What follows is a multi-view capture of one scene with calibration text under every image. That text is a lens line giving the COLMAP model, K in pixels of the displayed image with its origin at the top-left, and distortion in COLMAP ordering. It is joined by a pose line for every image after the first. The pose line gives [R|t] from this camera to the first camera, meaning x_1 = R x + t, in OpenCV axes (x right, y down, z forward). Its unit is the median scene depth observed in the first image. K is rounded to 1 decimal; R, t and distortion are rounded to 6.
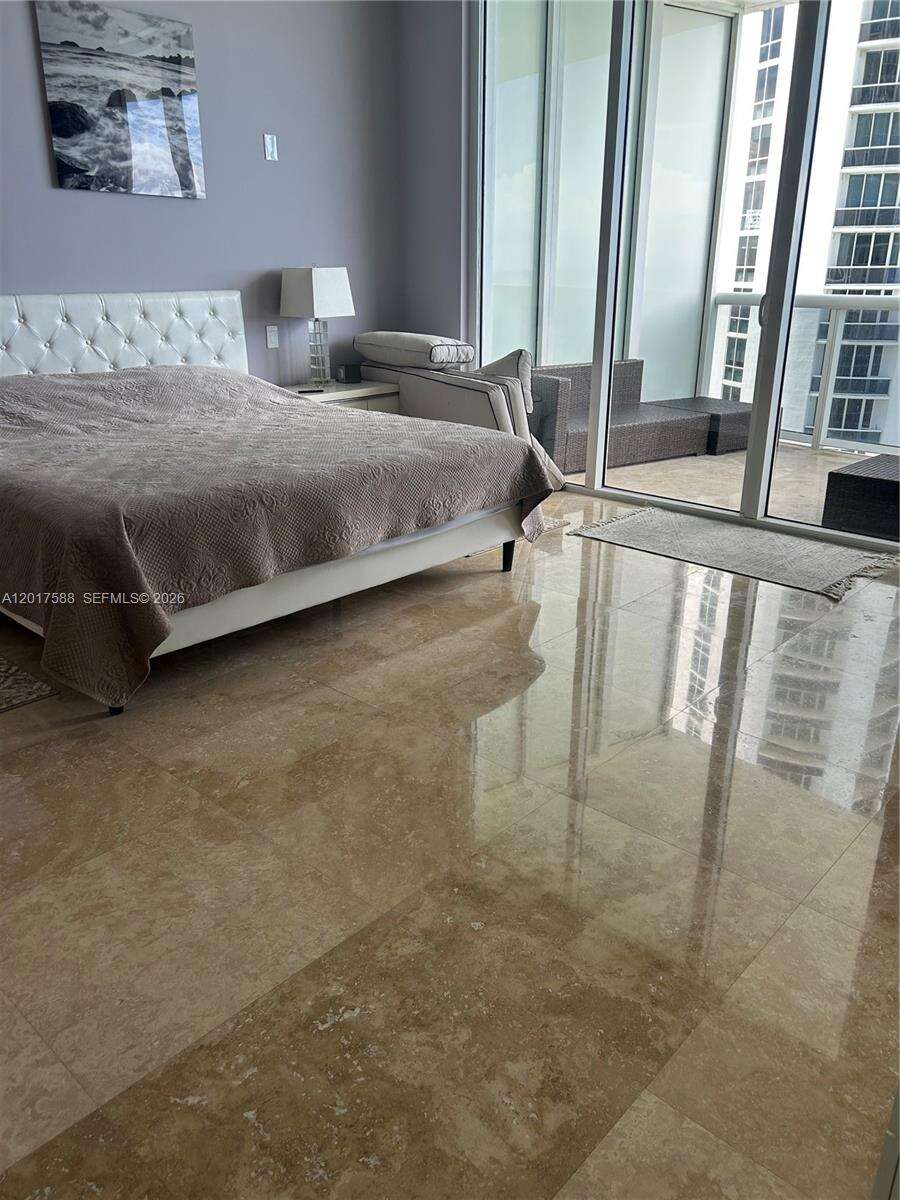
lens RADIAL K [[874.4, 0, 450.0], [0, 874.4, 600.0], [0, 0, 1]] dist [0.065924, -0.060375]
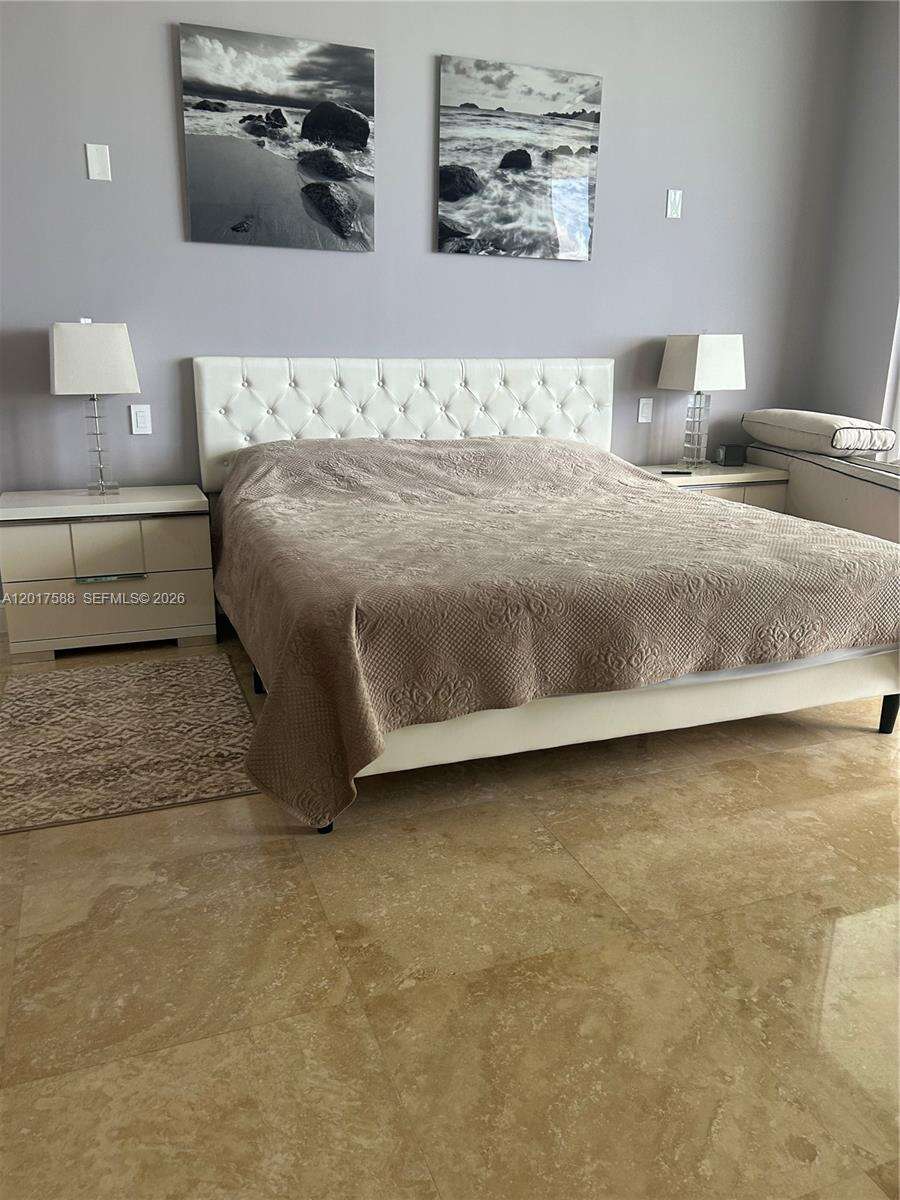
lens RADIAL K [[912.7, 0, 450.0], [0, 912.7, 600.0], [0, 0, 1]] dist [0.087360, -0.092169]
pose [[0.901185, 0.131641, -0.412960, 0.040816], [-0.167123, 0.984625, -0.050832, -0.040496], [0.399919, 0.114824, 0.909329, 0.133808]]
